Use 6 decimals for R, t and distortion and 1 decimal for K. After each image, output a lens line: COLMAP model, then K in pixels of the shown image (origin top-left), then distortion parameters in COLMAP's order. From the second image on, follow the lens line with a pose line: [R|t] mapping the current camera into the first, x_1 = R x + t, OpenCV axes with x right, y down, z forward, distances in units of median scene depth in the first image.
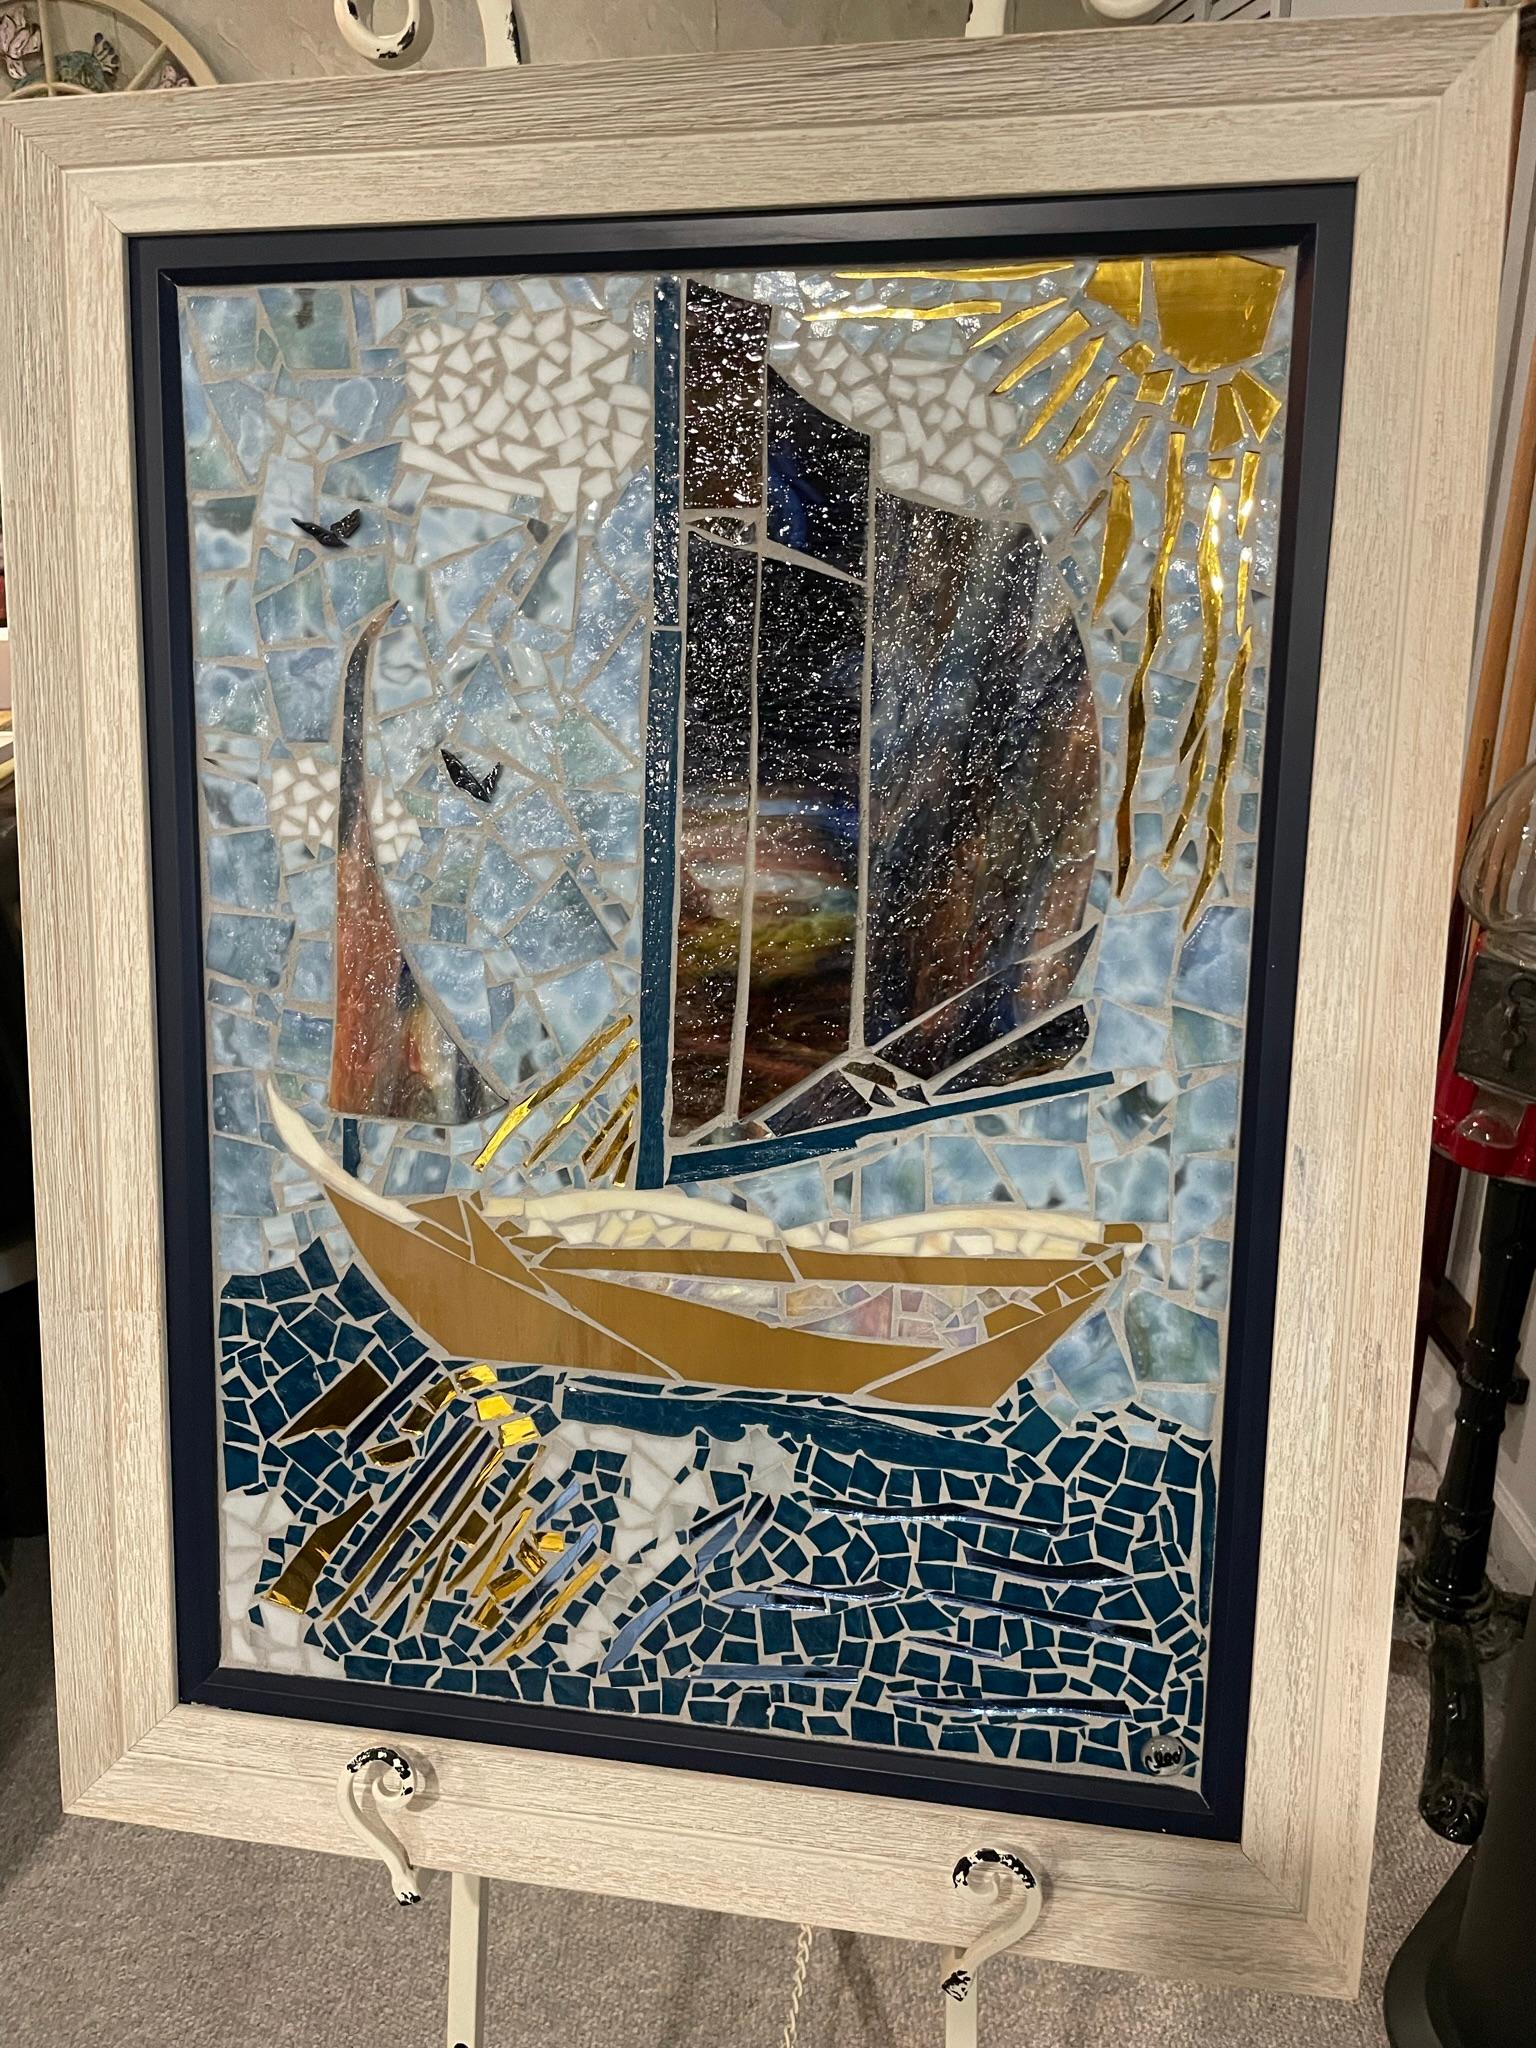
lens RADIAL K [[1564.8, 0, 768.0], [0, 1564.8, 1024.0], [0, 0, 1]] dist [0.071312, -0.115166]
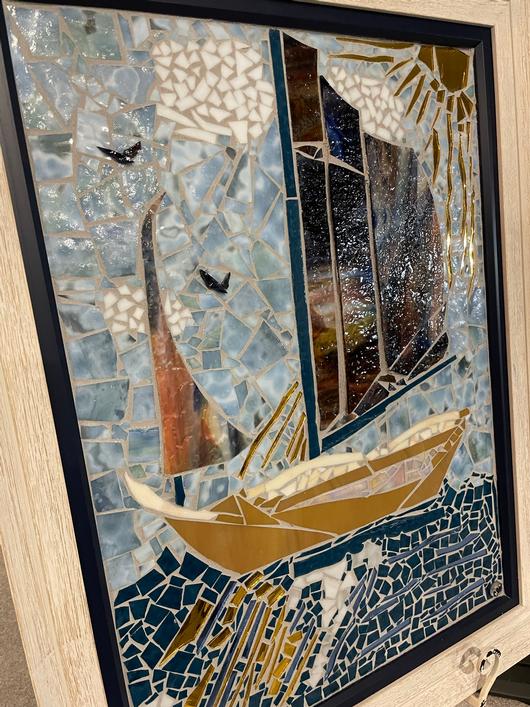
lens RADIAL K [[540.2, 0, 265.0], [0, 540.2, 353.5], [0, 0, 1]] dist [0.071312, -0.115166]
pose [[0.764619, -0.219203, 0.606059, -0.558759], [0.227964, 0.971577, 0.063800, -0.099318], [-0.602818, 0.089376, 0.792857, 0.440440]]
